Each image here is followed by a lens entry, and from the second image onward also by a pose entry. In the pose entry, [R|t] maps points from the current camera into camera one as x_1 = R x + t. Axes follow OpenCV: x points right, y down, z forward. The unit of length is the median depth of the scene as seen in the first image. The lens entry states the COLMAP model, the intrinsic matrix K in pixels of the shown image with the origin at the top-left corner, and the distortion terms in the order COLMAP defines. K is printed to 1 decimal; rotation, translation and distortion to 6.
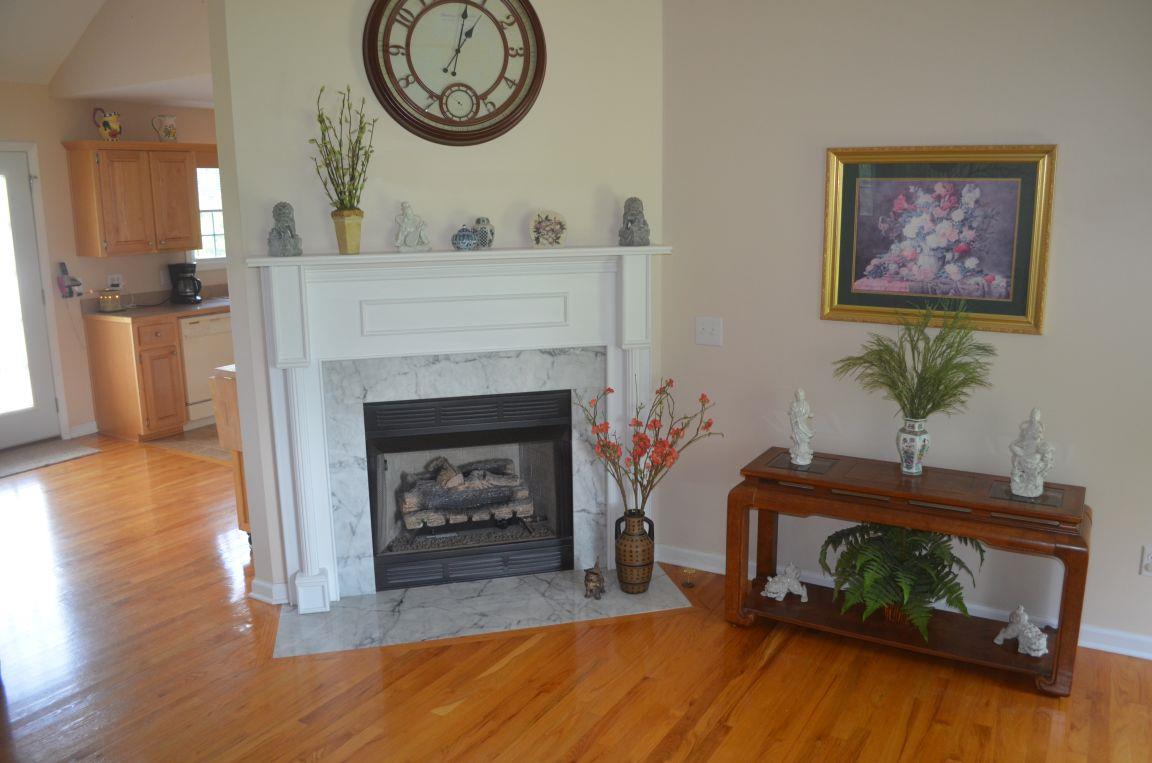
lens RADIAL K [[905.6, 0, 586.5], [0, 905.6, 380.6], [0, 0, 1]] dist [-0.083813, 0.012563]
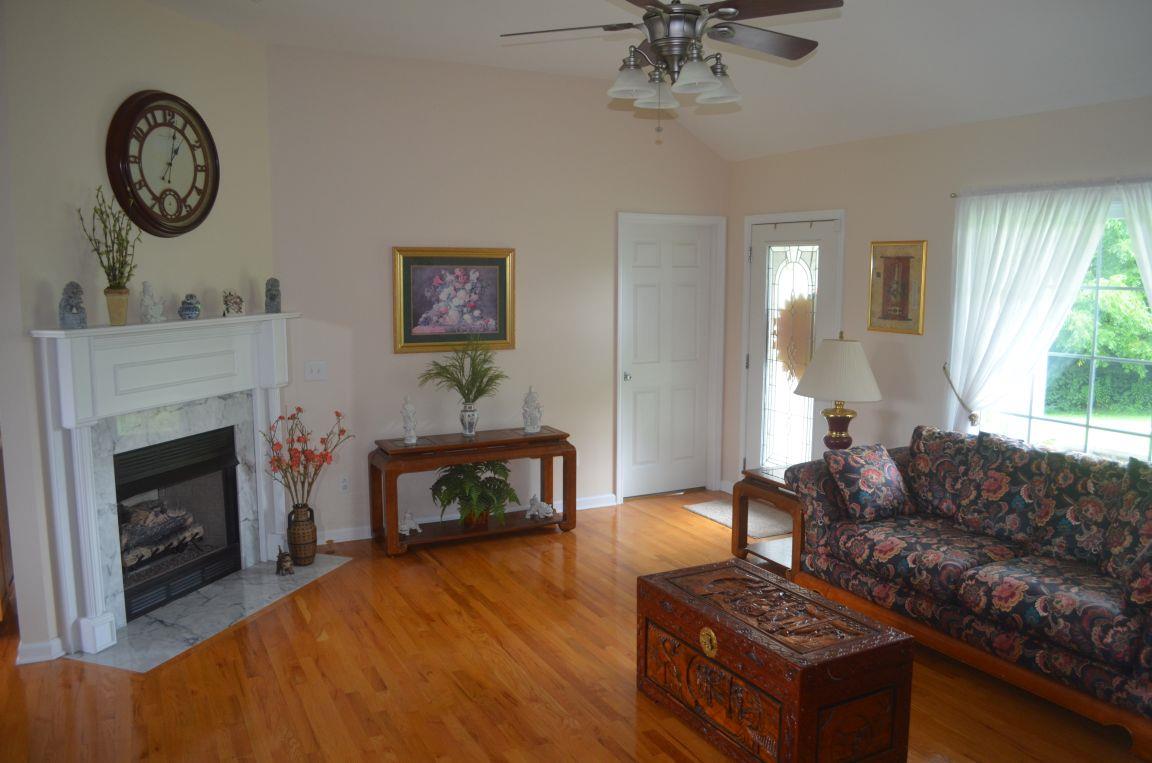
lens RADIAL K [[905.6, 0, 577.7], [0, 905.6, 380.8], [0, 0, 1]] dist [-0.083813, 0.012563]
pose [[0.542034, -0.092675, 0.835231, -0.896530], [0.163751, 0.986497, 0.003191, 0.025928], [-0.824248, 0.135040, 0.549890, -0.127713]]
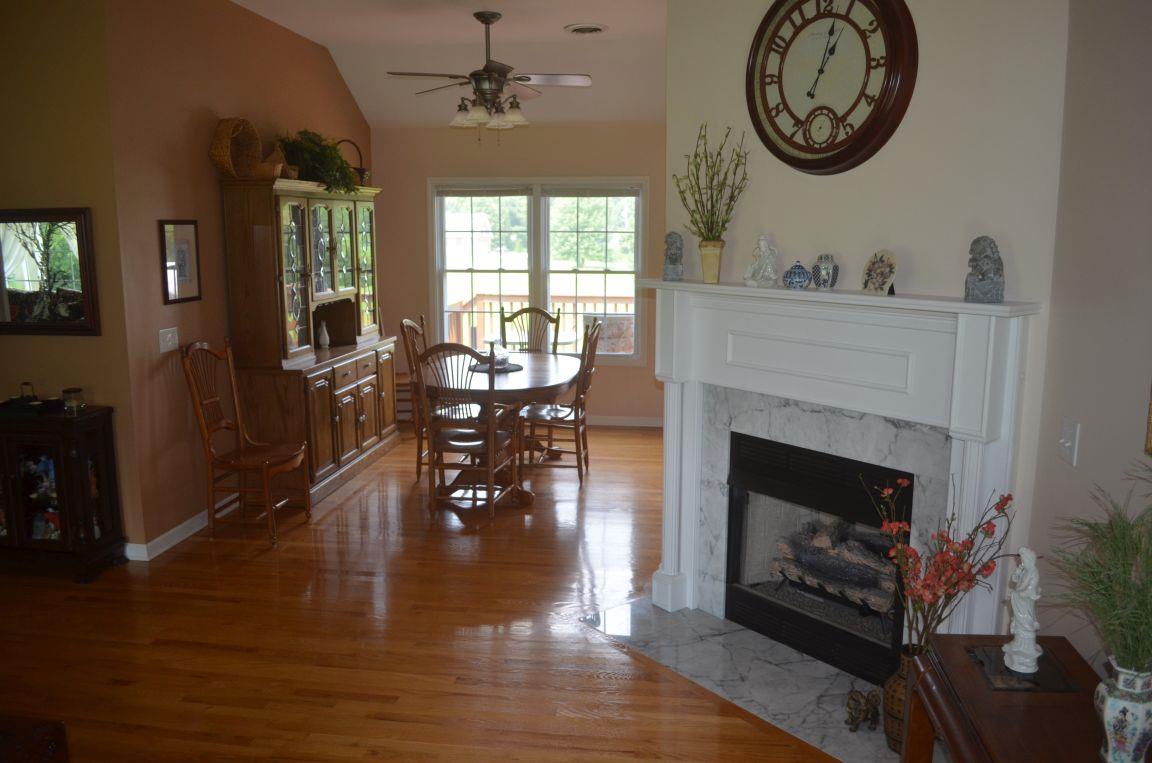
lens RADIAL K [[905.6, 0, 580.5], [0, 905.6, 387.2], [0, 0, 1]] dist [-0.083813, 0.012563]
pose [[0.391343, 0.170050, -0.904397, 0.625301], [-0.187512, 0.976895, 0.102543, -0.100100], [0.900938, 0.129456, 0.414188, 0.438318]]
